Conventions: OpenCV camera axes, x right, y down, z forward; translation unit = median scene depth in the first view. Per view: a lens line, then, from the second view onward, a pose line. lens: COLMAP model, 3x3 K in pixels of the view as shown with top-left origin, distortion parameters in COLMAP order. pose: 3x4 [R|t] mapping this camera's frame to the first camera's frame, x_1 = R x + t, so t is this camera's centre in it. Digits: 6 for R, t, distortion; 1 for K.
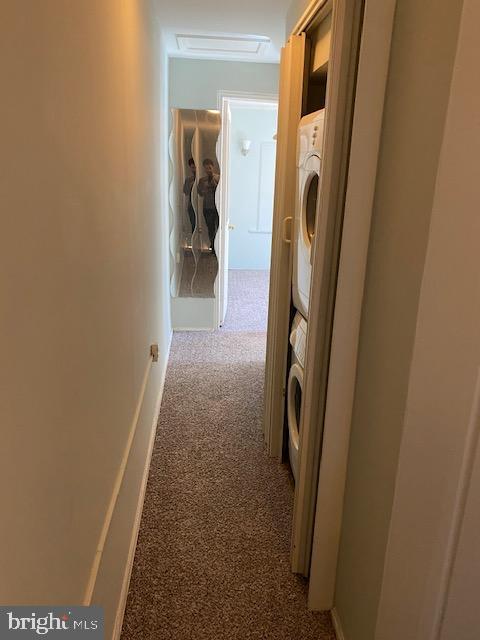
lens RADIAL K [[499.2, 0, 253.0], [0, 499.2, 320.5], [0, 0, 1]] dist [-0.007254, -0.008527]
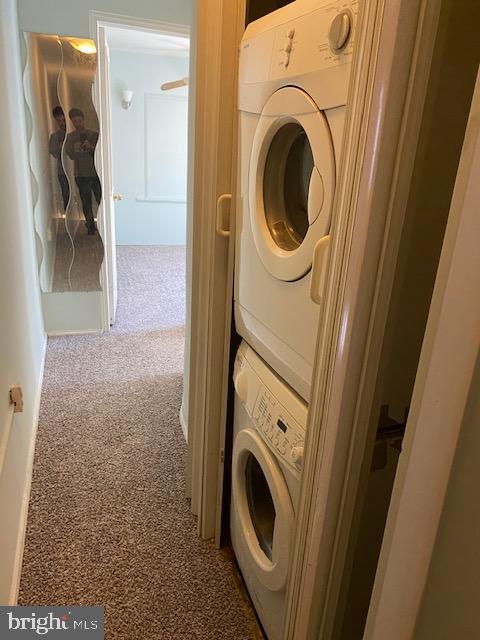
lens RADIAL K [[499.2, 0, 253.0], [0, 499.2, 320.5], [0, 0, 1]] dist [-0.007254, -0.008527]
pose [[0.974193, -0.053589, 0.219261, -0.020280], [0.038210, 0.996541, 0.073793, -0.048662], [-0.222457, -0.063511, 0.972872, 0.192319]]
